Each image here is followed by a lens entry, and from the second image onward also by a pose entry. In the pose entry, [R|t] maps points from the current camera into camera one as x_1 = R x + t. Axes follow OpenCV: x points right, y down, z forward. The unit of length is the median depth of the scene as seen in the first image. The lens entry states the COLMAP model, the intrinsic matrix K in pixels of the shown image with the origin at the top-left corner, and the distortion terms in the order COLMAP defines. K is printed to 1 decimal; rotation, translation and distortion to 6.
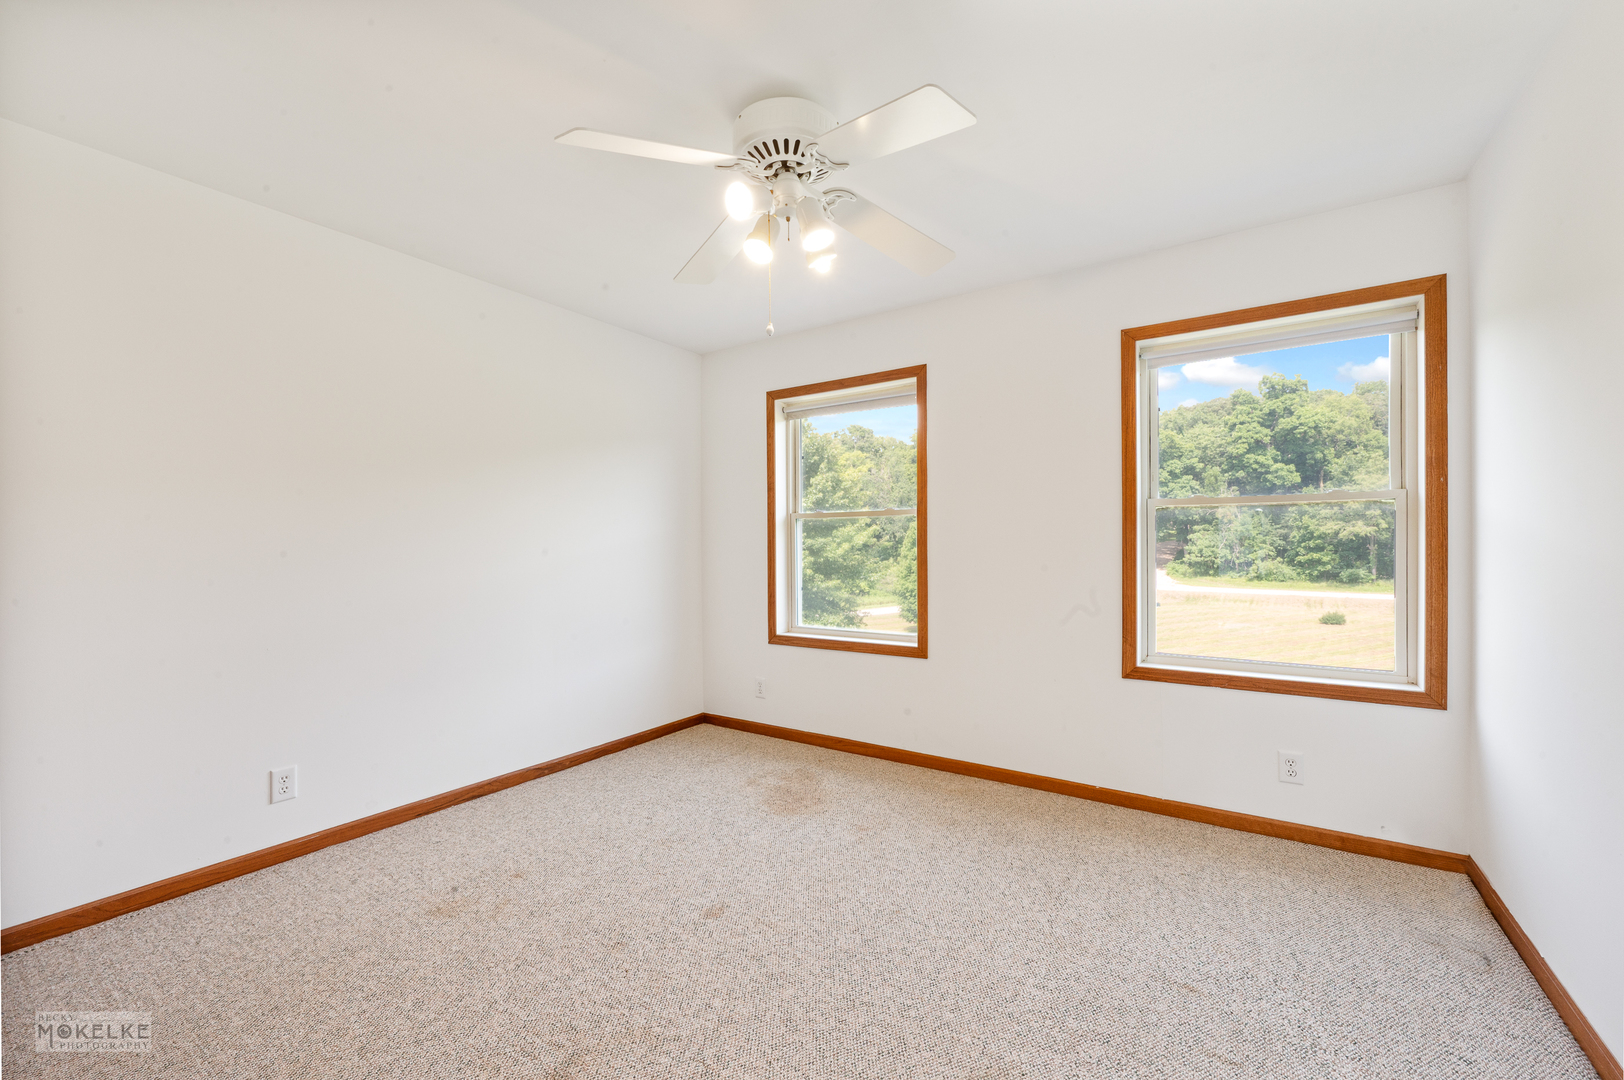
lens RADIAL K [[653.1, 0, 905.6], [0, 653.1, 546.4], [0, 0, 1]] dist [0.000247, 0.000019]
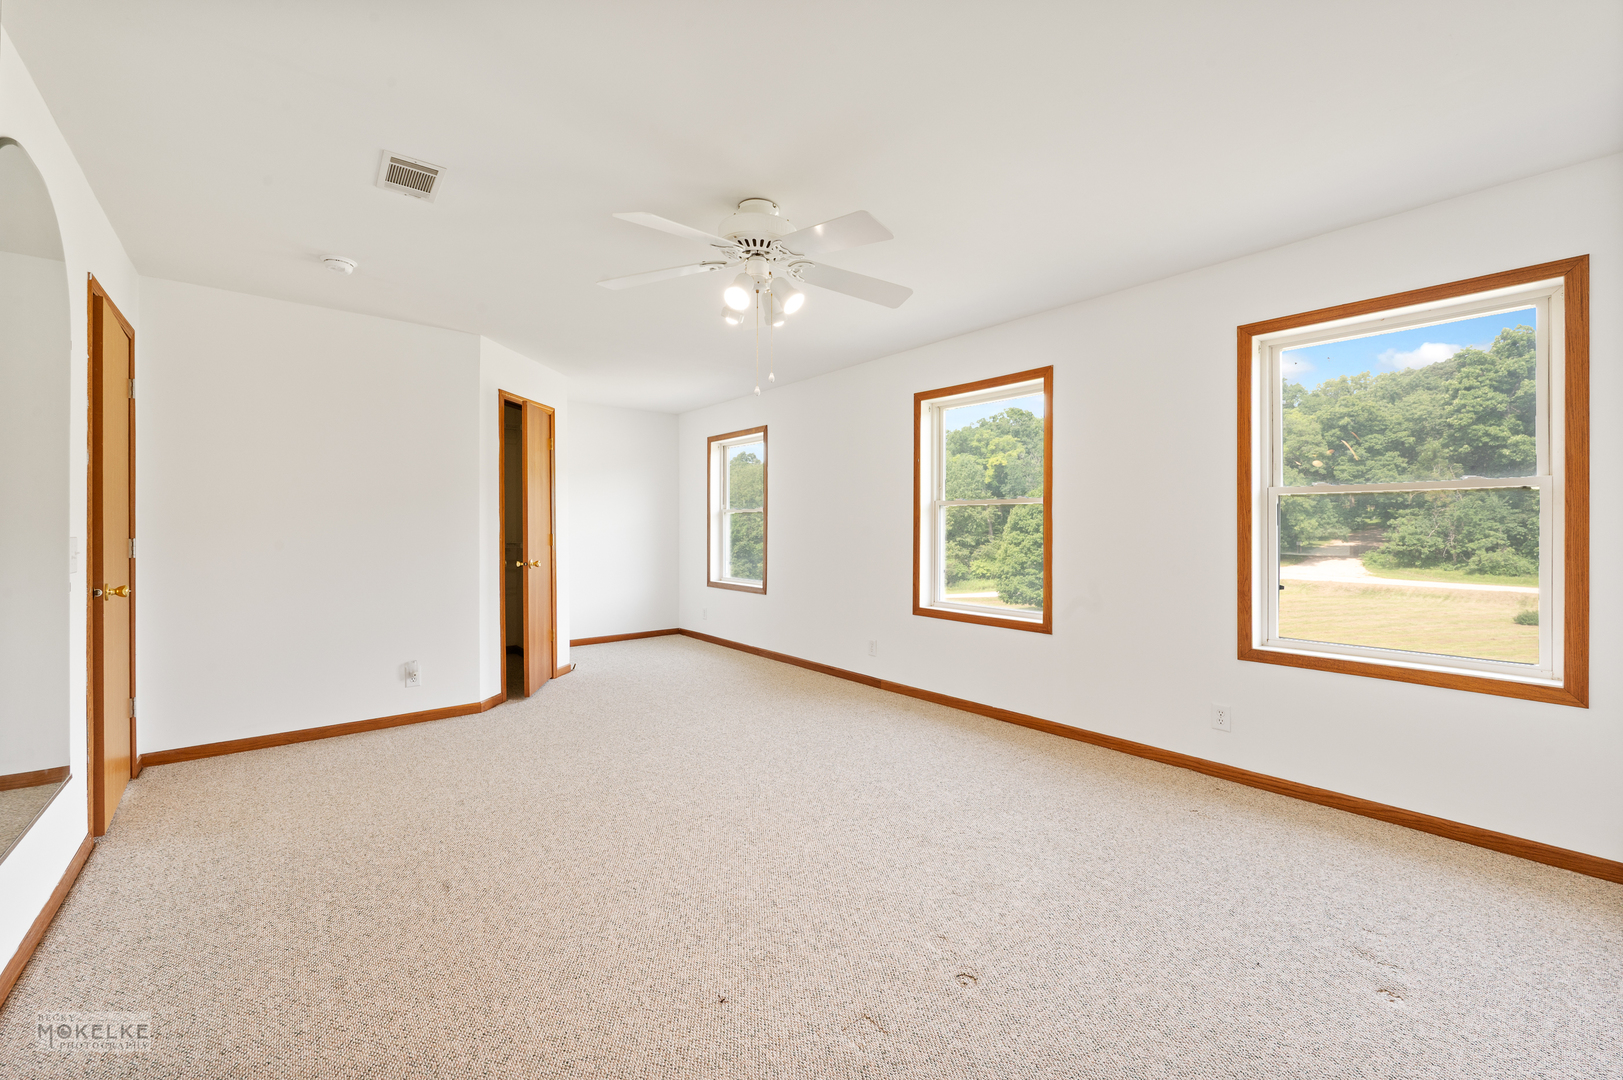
lens RADIAL K [[705.7, 0, 811.5], [0, 705.7, 540.0], [0, 0, 1]] dist [-0.000683, -0.000167]
pose [[0.927898, 0.012930, -0.372609, 0.068853], [-0.006758, 0.999818, 0.017866, -0.002652], [0.372772, -0.014060, 0.927816, -0.174234]]
